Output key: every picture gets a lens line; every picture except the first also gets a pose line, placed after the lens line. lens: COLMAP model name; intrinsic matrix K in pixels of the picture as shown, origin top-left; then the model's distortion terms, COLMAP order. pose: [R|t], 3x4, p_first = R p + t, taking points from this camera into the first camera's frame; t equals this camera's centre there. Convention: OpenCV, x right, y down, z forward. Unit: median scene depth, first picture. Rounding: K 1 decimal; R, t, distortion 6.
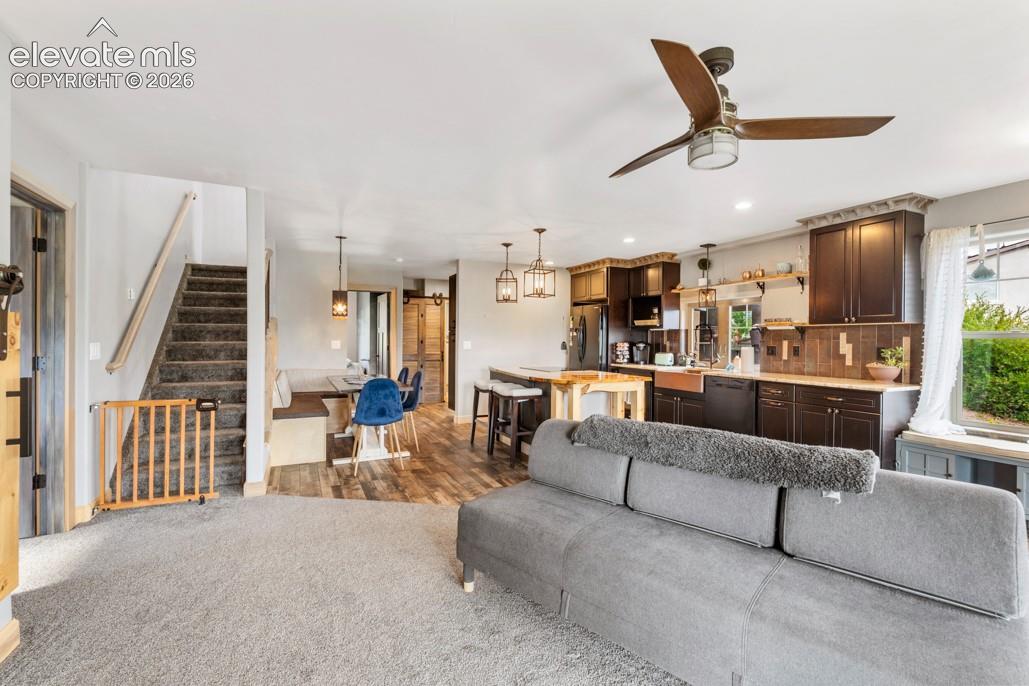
lens RADIAL K [[458.4, 0, 513.3], [0, 458.4, 328.9], [0, 0, 1]] dist [-0.002522, -0.000574]
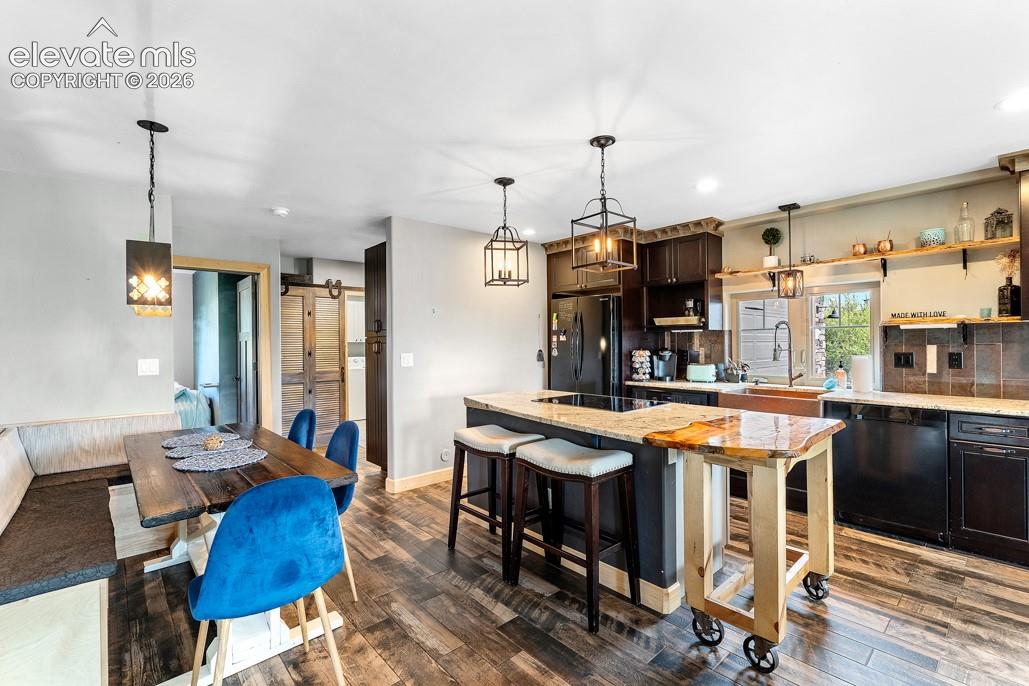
lens RADIAL K [[454.3, 0, 512.8], [0, 454.3, 338.3], [0, 0, 1]] dist [-0.001164, 0.000116]
pose [[0.959654, -0.013675, 0.280851, -0.140343], [0.009949, 0.999843, 0.014687, -0.000391], [-0.281008, -0.011300, 0.959639, 0.402518]]
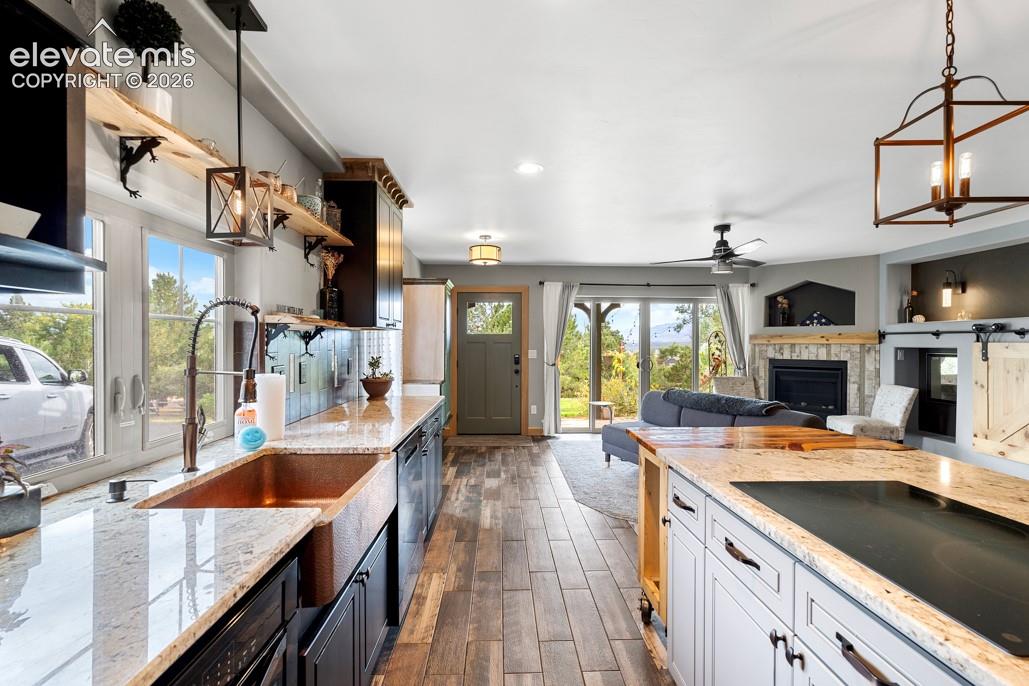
lens RADIAL K [[454.3, 0, 512.8], [0, 454.3, 338.3], [0, 0, 1]] dist [-0.001164, 0.000116]
pose [[-0.912708, -0.005648, 0.408574, 0.142413], [-0.018246, 0.999470, -0.026943, 0.013371], [-0.408205, -0.032046, -0.912327, 1.013982]]
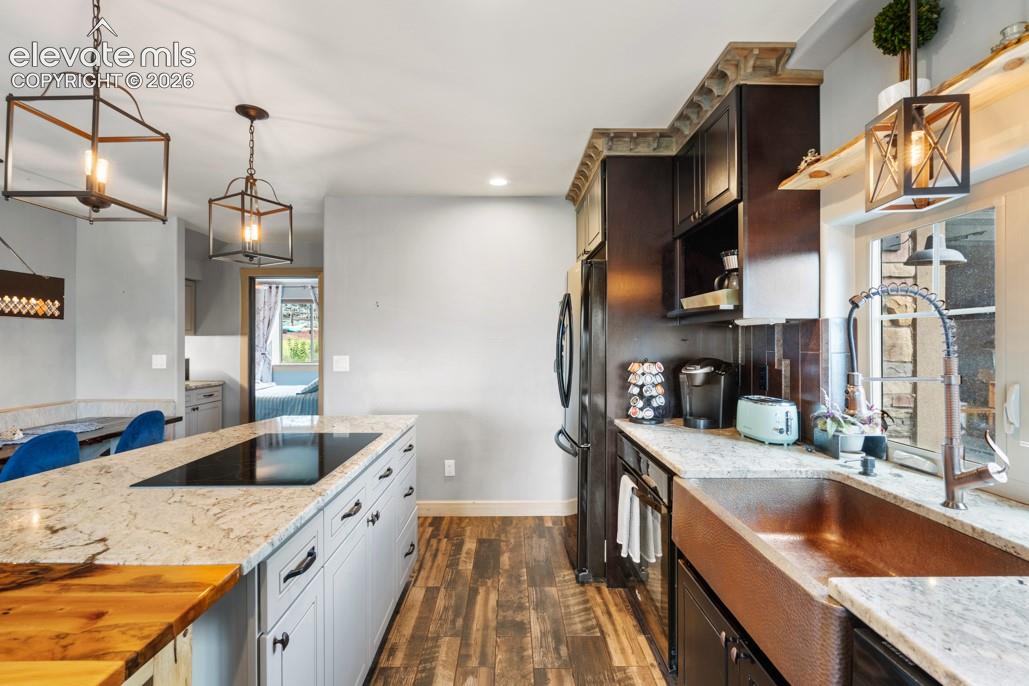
lens RADIAL K [[454.3, 0, 512.8], [0, 454.3, 338.3], [0, 0, 1]] dist [-0.001164, 0.000116]
pose [[0.905020, -0.012597, -0.425183, 0.299281], [0.018576, 0.999778, 0.009918, 0.006016], [0.424964, -0.016874, 0.905053, 0.643025]]
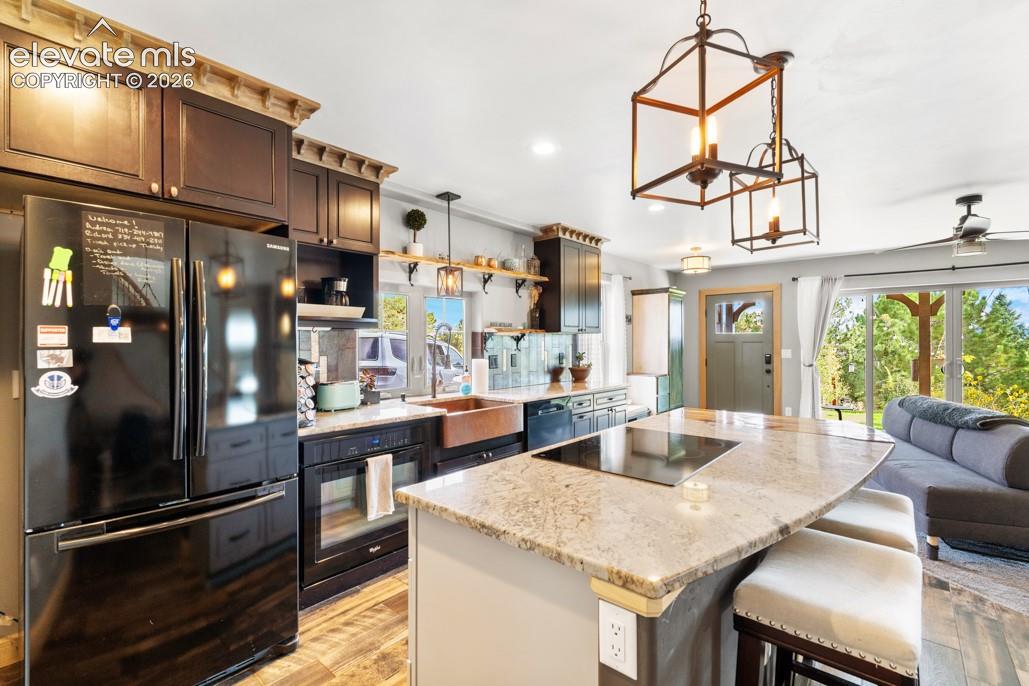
lens RADIAL K [[454.3, 0, 512.8], [0, 454.3, 338.3], [0, 0, 1]] dist [-0.001164, 0.000116]
pose [[-0.390076, 0.003184, 0.920777, -0.144365], [-0.020572, 0.999714, -0.012172, 0.011468], [-0.920553, -0.023690, -0.389899, 0.995606]]
